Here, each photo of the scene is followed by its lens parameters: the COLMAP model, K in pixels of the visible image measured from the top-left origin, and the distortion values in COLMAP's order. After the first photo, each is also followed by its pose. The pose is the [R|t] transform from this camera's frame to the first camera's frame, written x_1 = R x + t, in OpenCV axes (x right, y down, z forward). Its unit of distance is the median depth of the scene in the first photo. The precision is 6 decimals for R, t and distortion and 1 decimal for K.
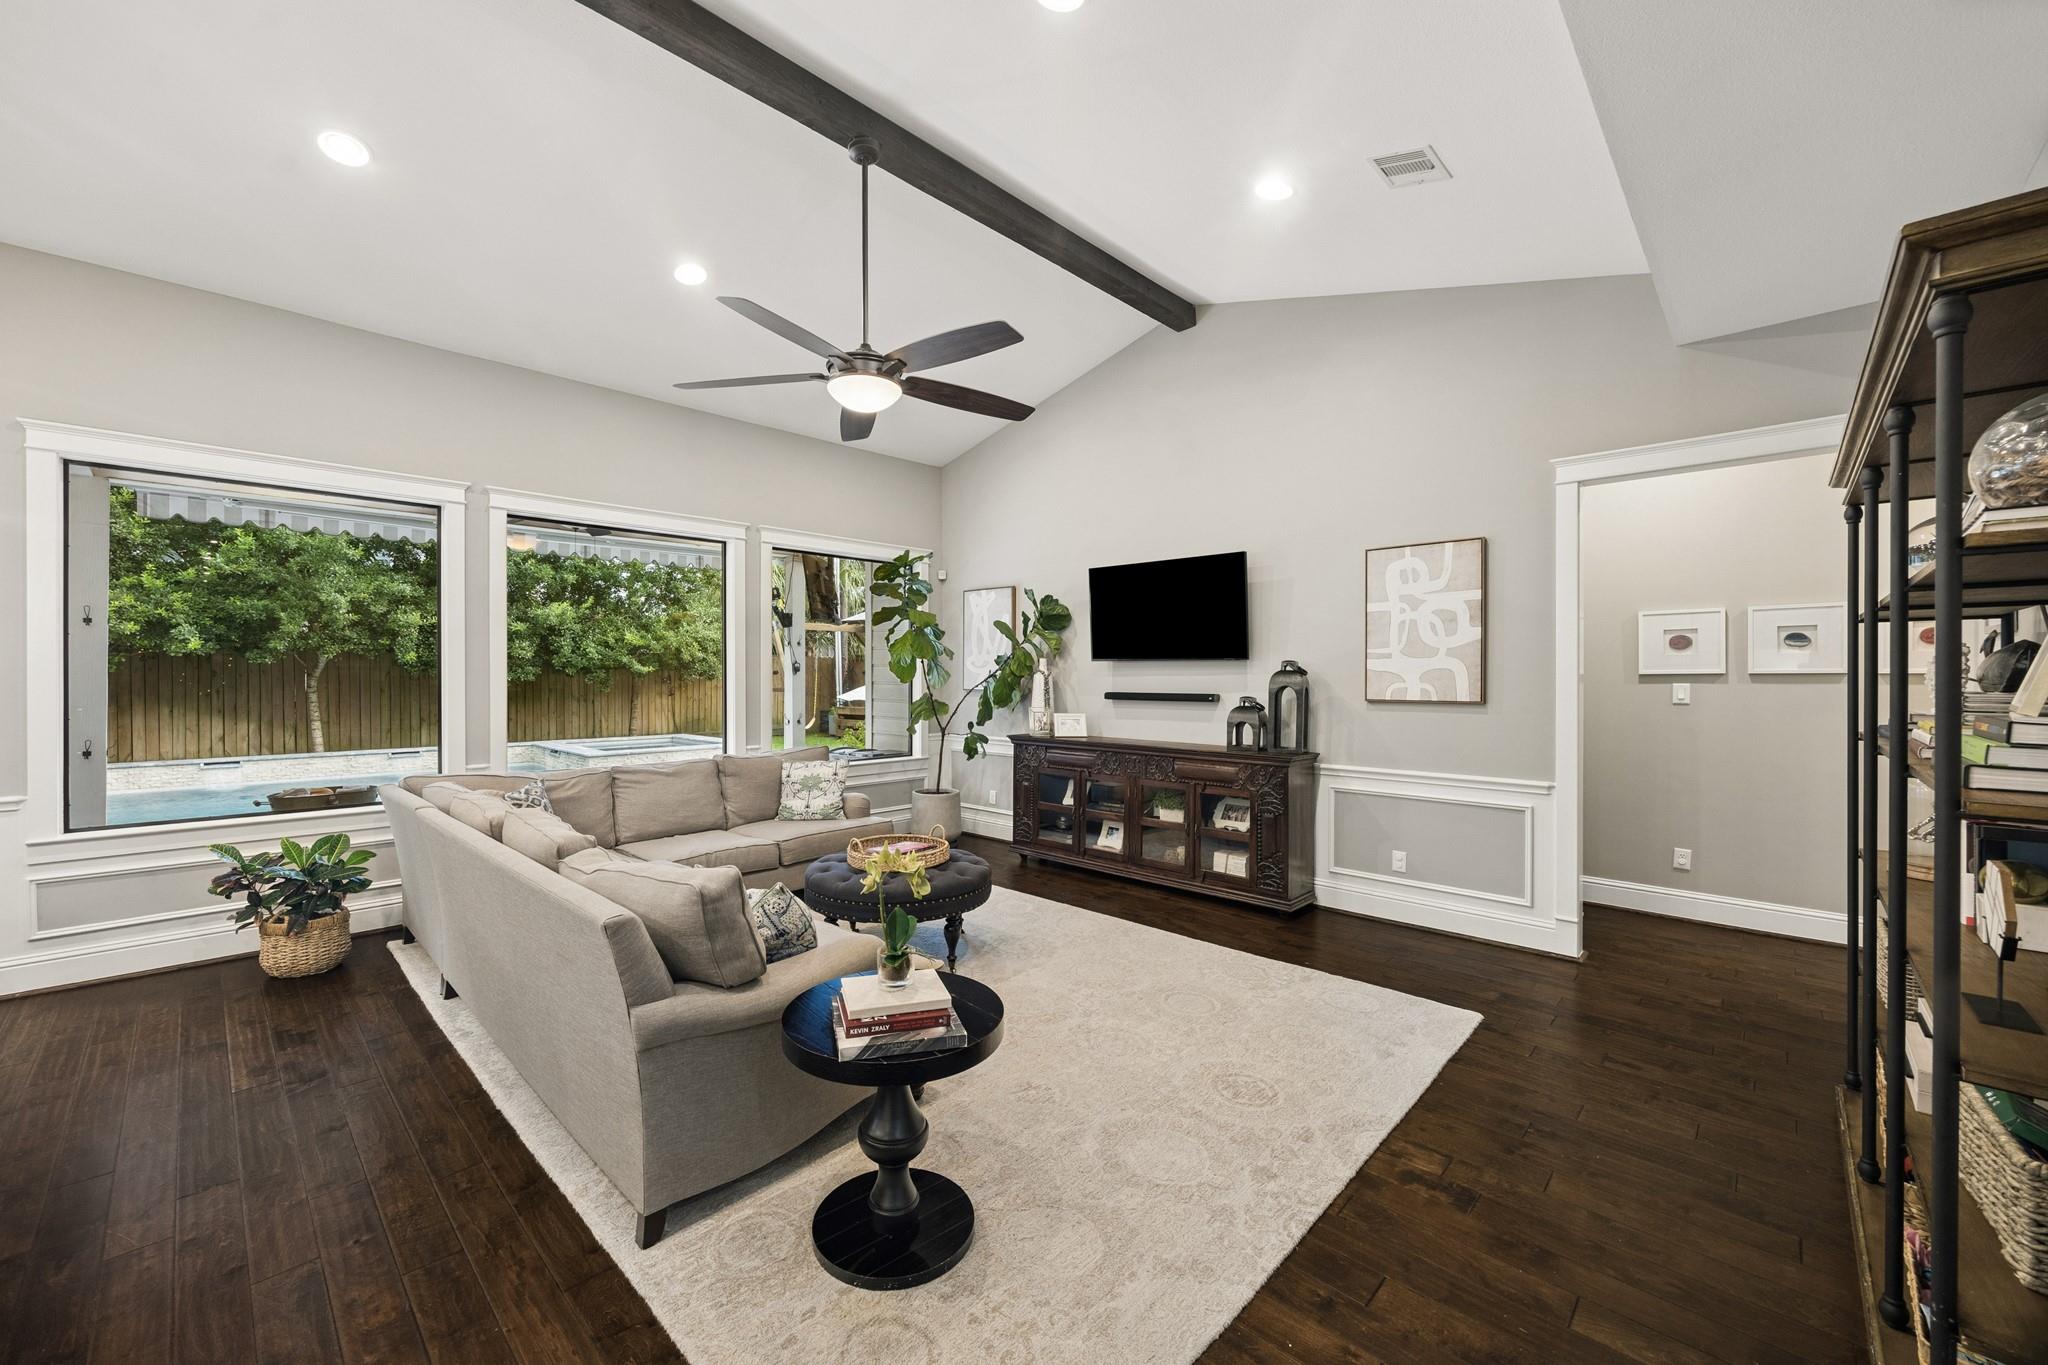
lens RADIAL K [[783.2, 0, 965.3], [0, 783.2, 669.9], [0, 0, 1]] dist [0.000480, 0.000007]
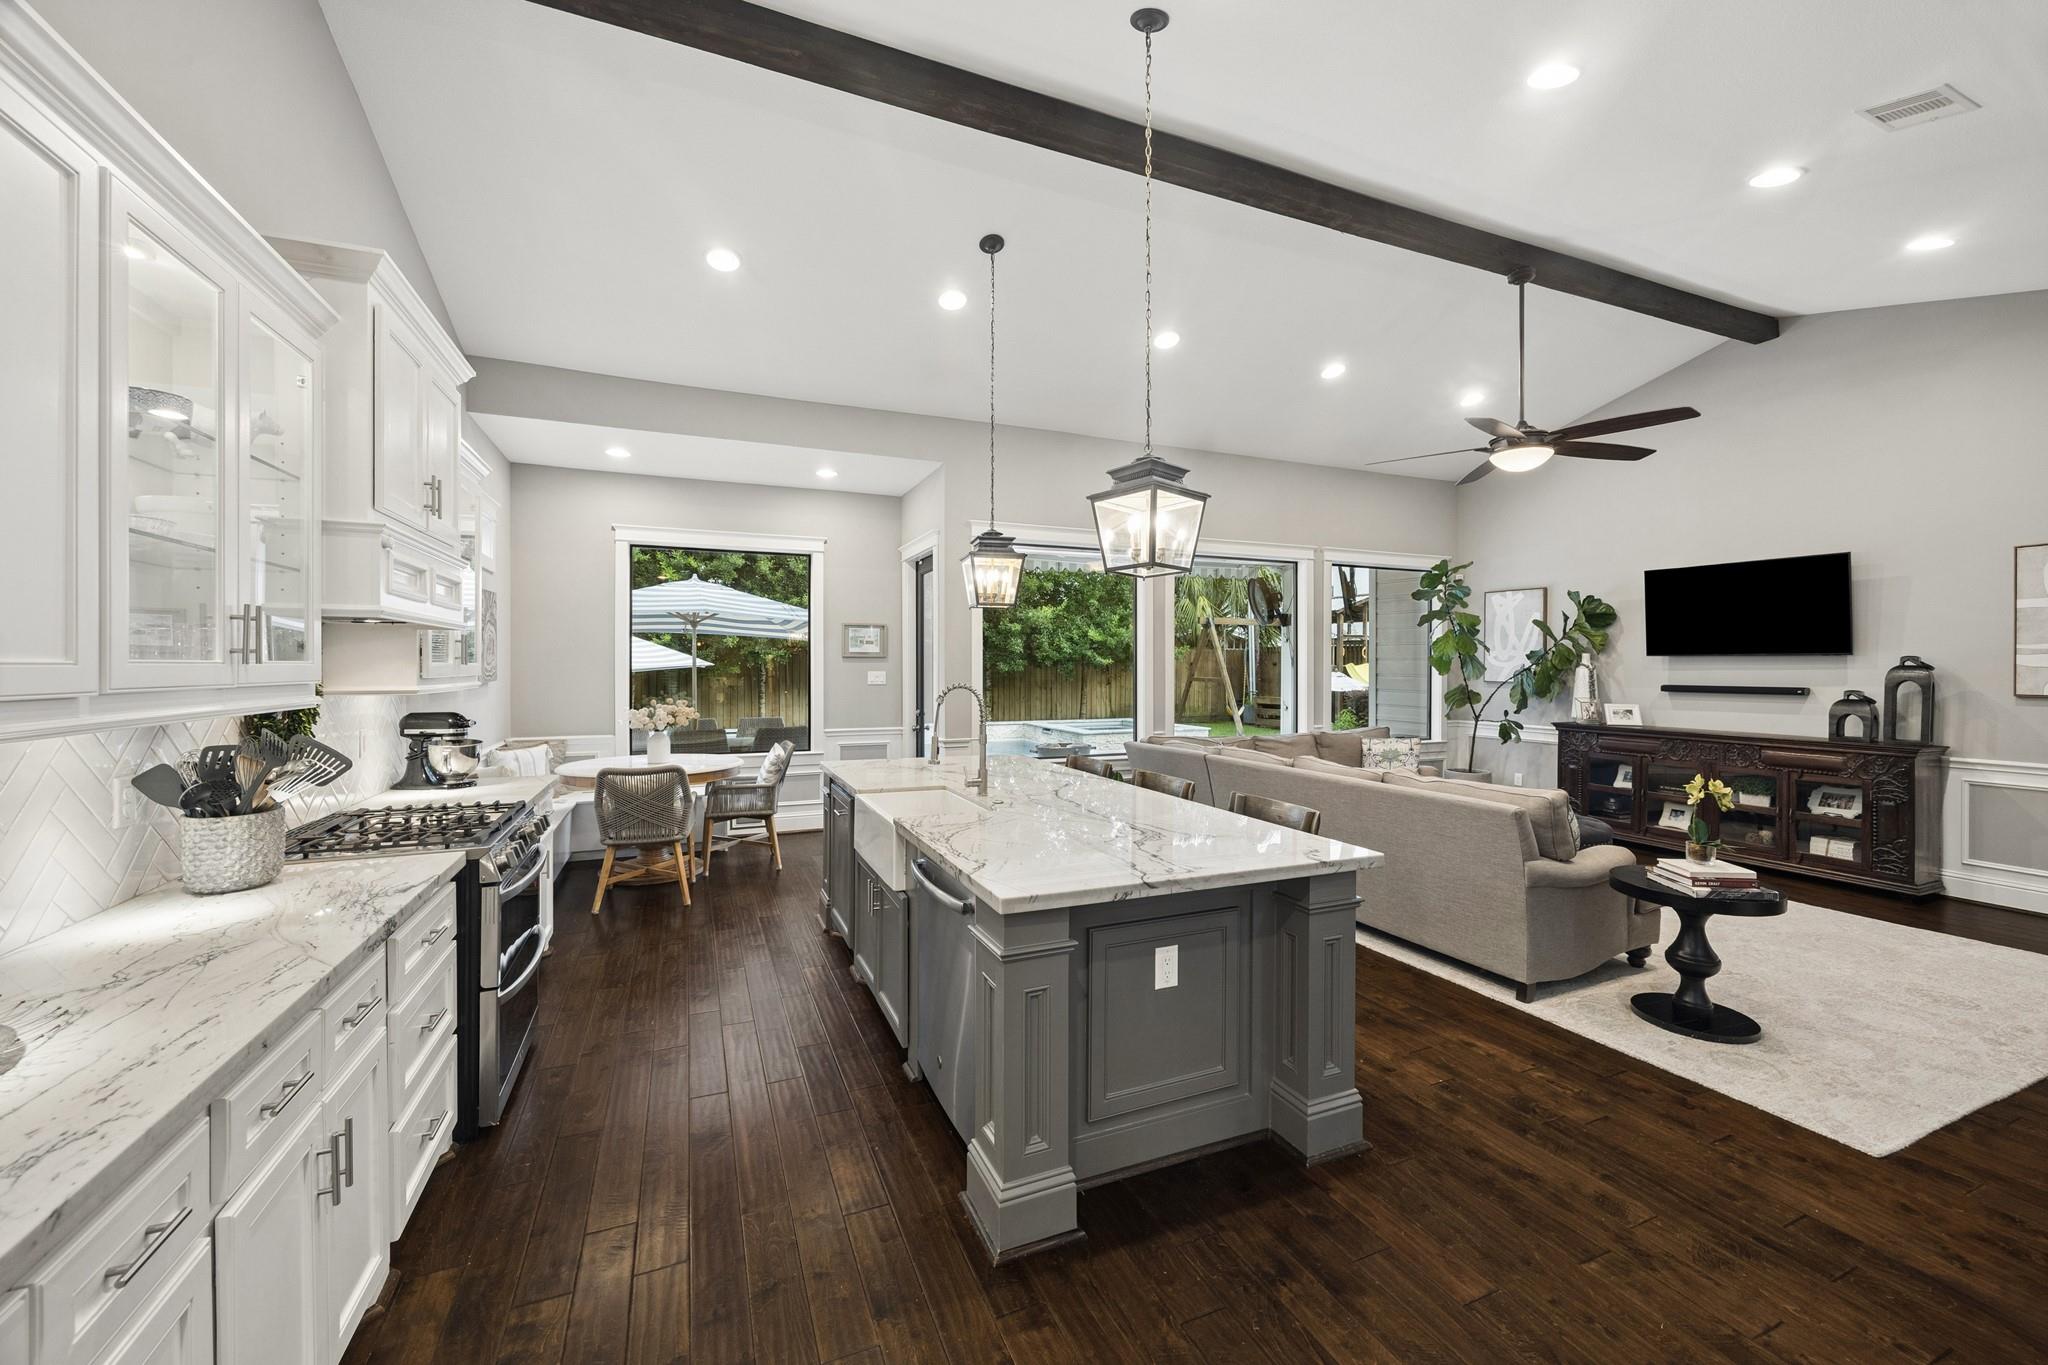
lens RADIAL K [[783.2, 0, 1028.3], [0, 783.2, 661.6], [0, 0, 1]] dist [0.000480, 0.000007]
pose [[0.936296, -0.000239, -0.351211, -0.273697], [0.000773, 0.999999, 0.001382, -0.006023], [0.351210, -0.001566, 0.936295, -0.330764]]
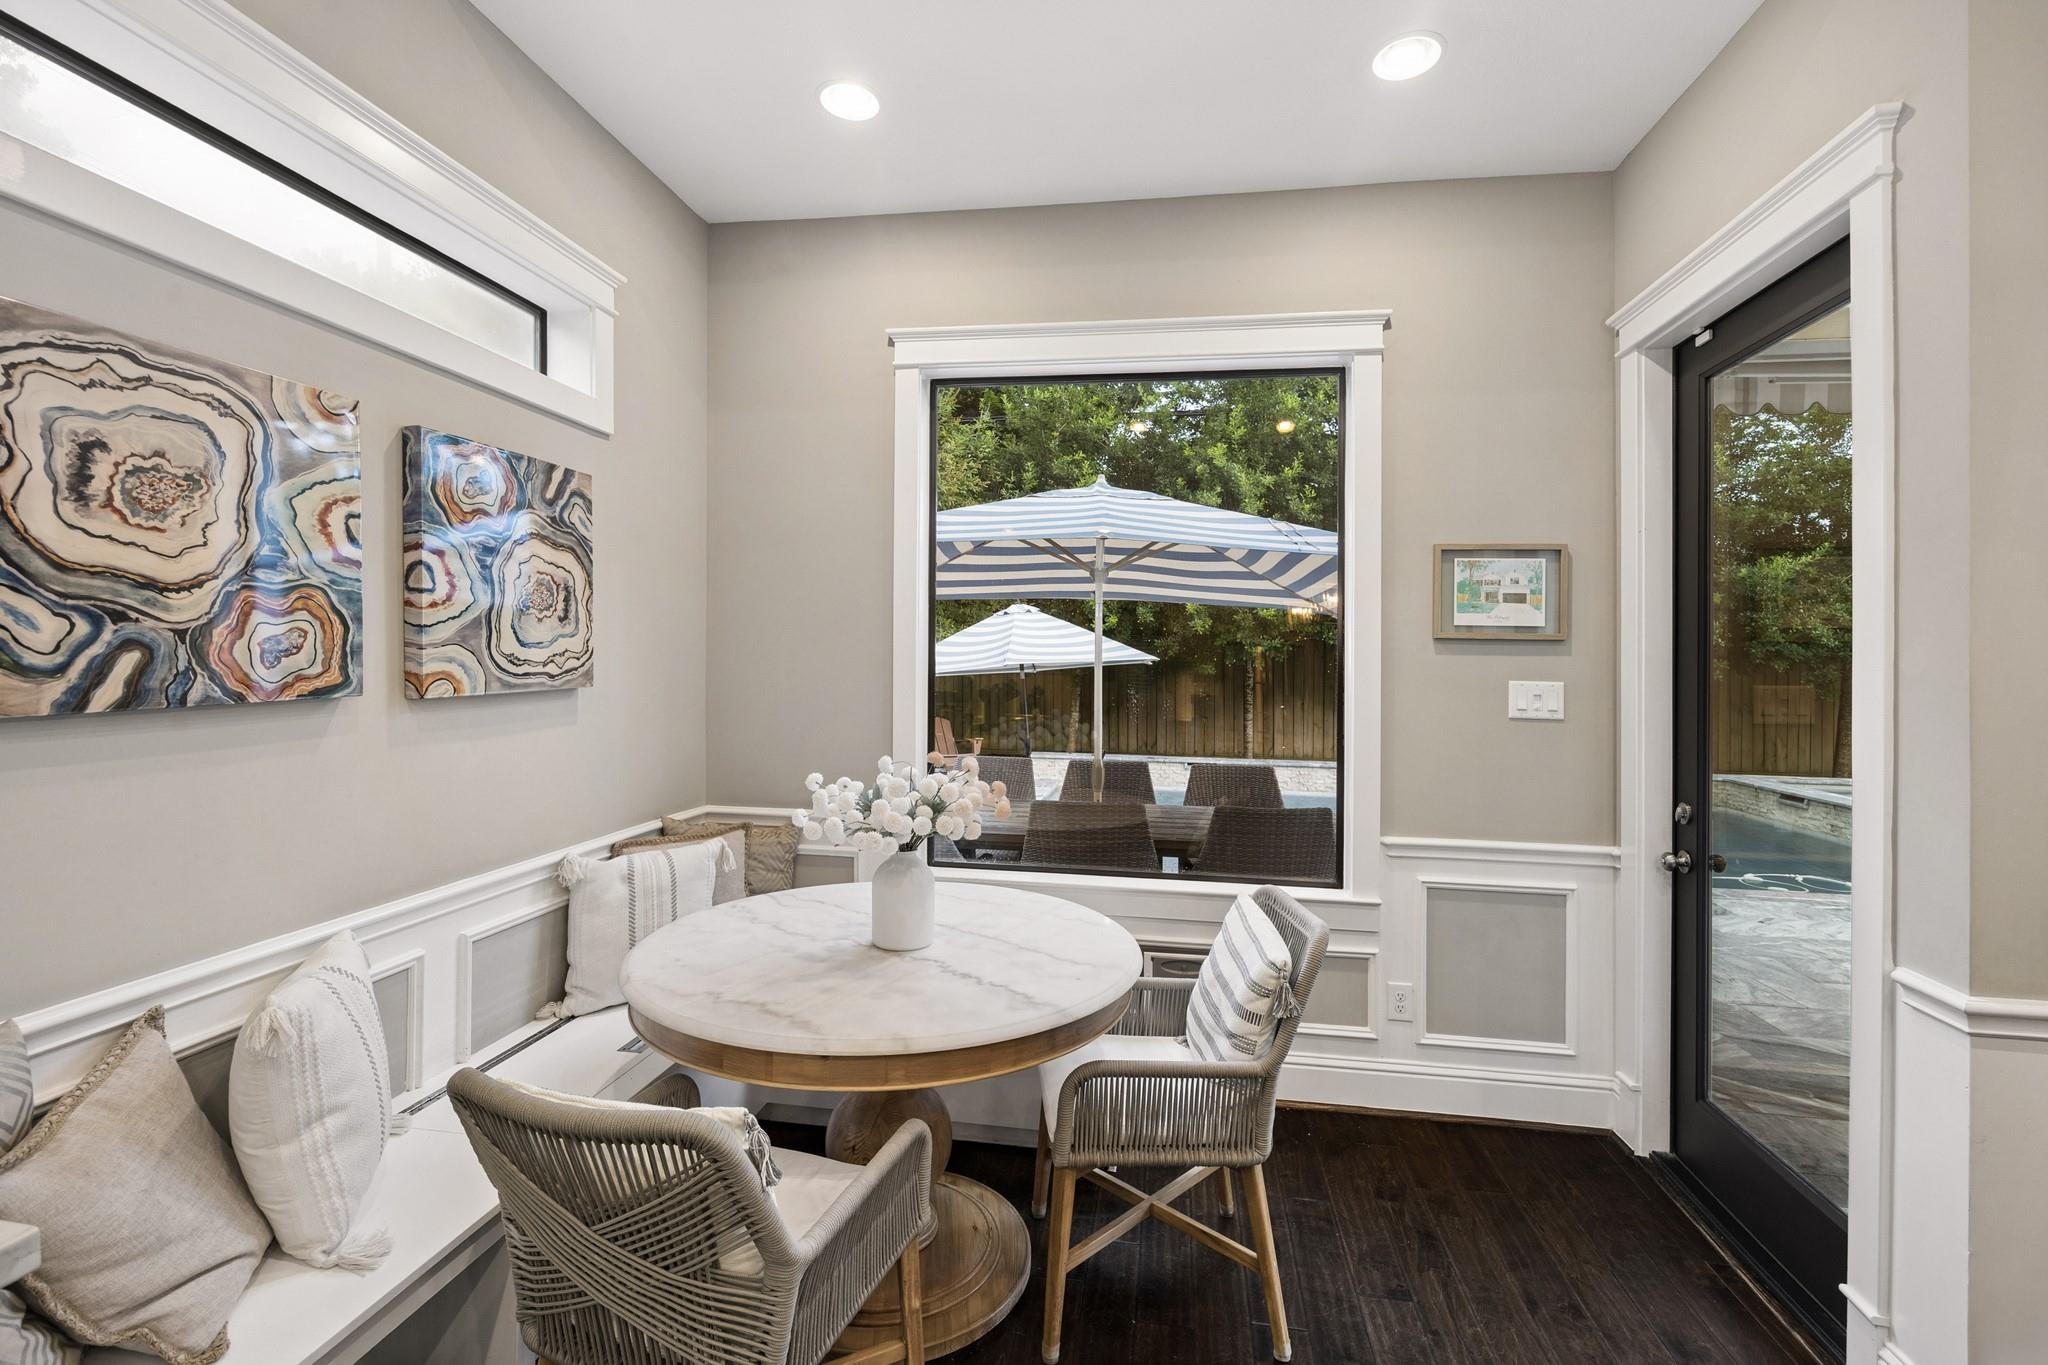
lens RADIAL K [[926.6, 0, 1042.3], [0, 926.6, 661.5], [0, 0, 1]] dist [-0.008452, 0.000196]
pose [[0.610035, 0.010501, -0.792305, -0.680751], [-0.009982, 0.999935, 0.005567, -0.000302], [0.792312, 0.004513, 0.610100, 0.198842]]
